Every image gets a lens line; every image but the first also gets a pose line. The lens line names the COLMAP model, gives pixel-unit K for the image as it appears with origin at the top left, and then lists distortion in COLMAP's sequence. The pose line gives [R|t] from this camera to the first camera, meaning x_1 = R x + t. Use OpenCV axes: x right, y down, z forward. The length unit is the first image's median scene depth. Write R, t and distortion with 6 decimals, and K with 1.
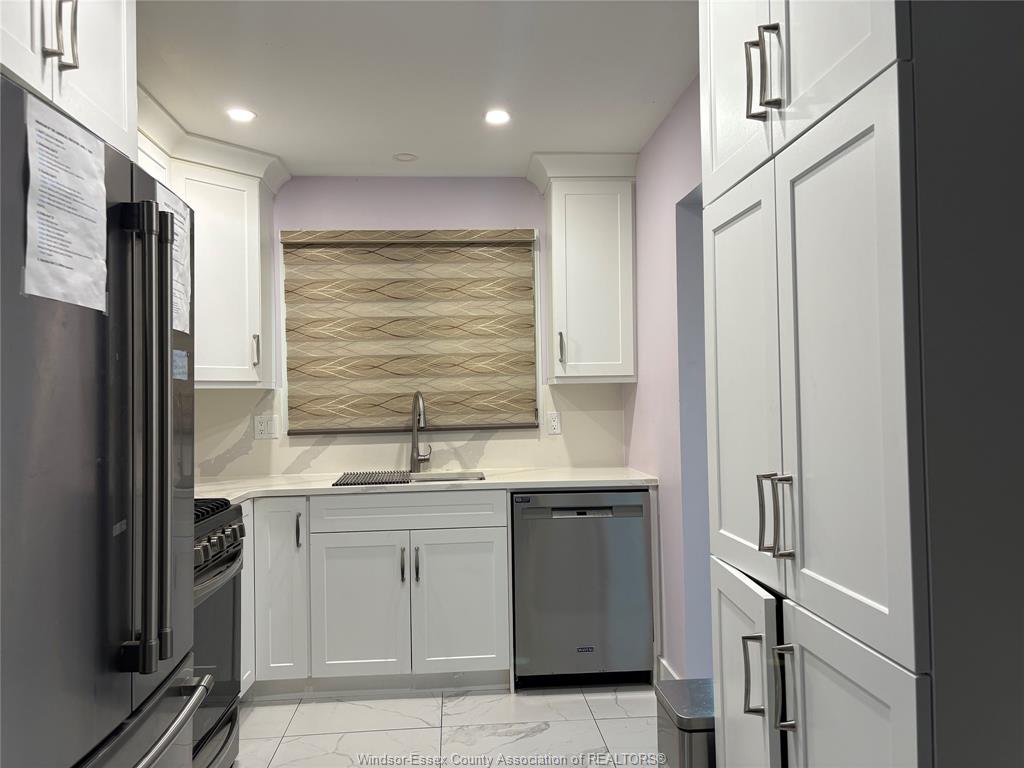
lens RADIAL K [[770.8, 0, 510.5], [0, 770.8, 385.3], [0, 0, 1]] dist [0.047216, -0.057318]
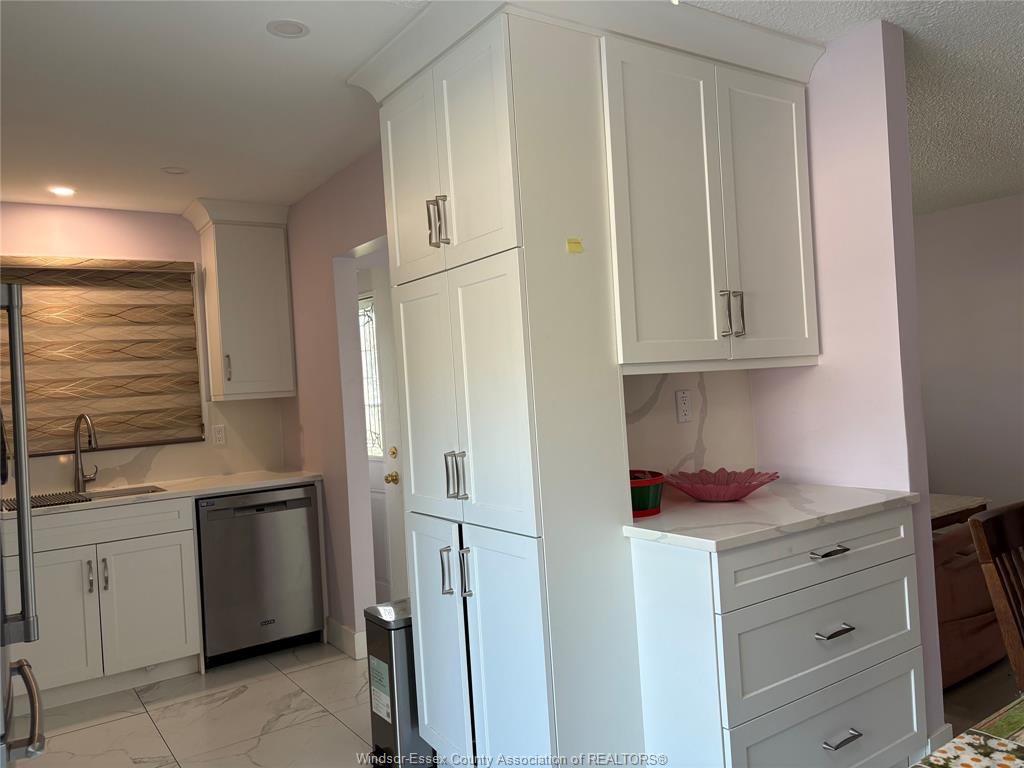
lens RADIAL K [[770.8, 0, 511.6], [0, 770.8, 383.9], [0, 0, 1]] dist [0.047216, -0.057318]
pose [[0.865743, -0.033656, 0.499356, -0.139207], [0.037118, 0.999306, 0.003000, -0.013731], [-0.499110, 0.015937, 0.866392, -0.193728]]
